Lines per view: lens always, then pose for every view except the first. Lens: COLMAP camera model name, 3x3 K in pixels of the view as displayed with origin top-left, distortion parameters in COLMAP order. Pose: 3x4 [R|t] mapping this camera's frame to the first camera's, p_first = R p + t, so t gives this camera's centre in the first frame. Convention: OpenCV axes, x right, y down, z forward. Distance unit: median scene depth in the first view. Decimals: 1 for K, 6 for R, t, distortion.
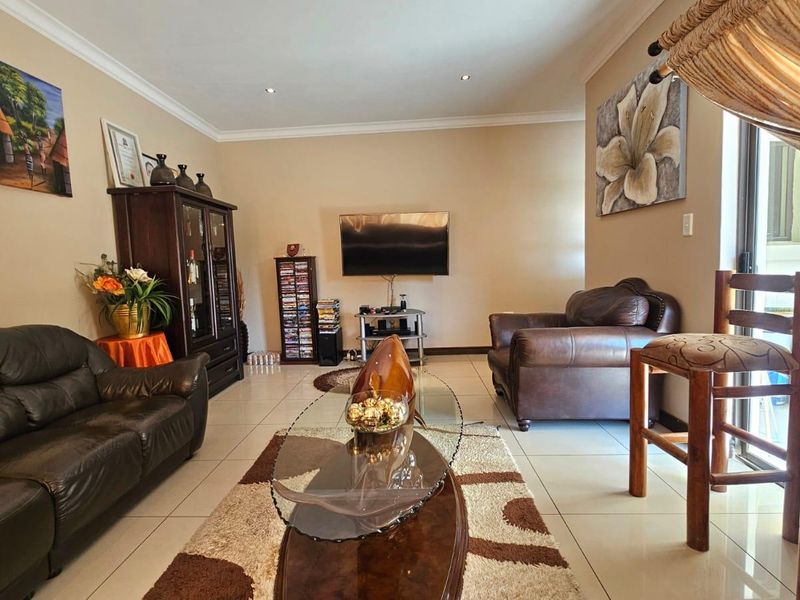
lens RADIAL K [[440.5, 0, 400.2], [0, 440.5, 301.5], [0, 0, 1]] dist [-0.000349, -0.000203]
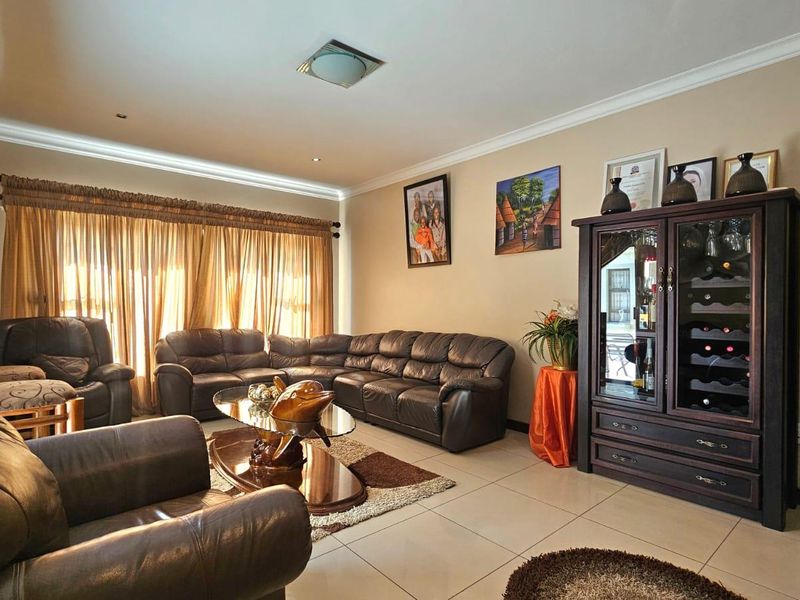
lens RADIAL K [[440.5, 0, 400.2], [0, 440.5, 302.6], [0, 0, 1]] dist [-0.000349, -0.000203]
pose [[-0.731974, 0.033232, -0.680522, 0.492747], [-0.034115, 0.995769, 0.085320, -0.188356], [0.680478, 0.085668, -0.727744, 1.764829]]
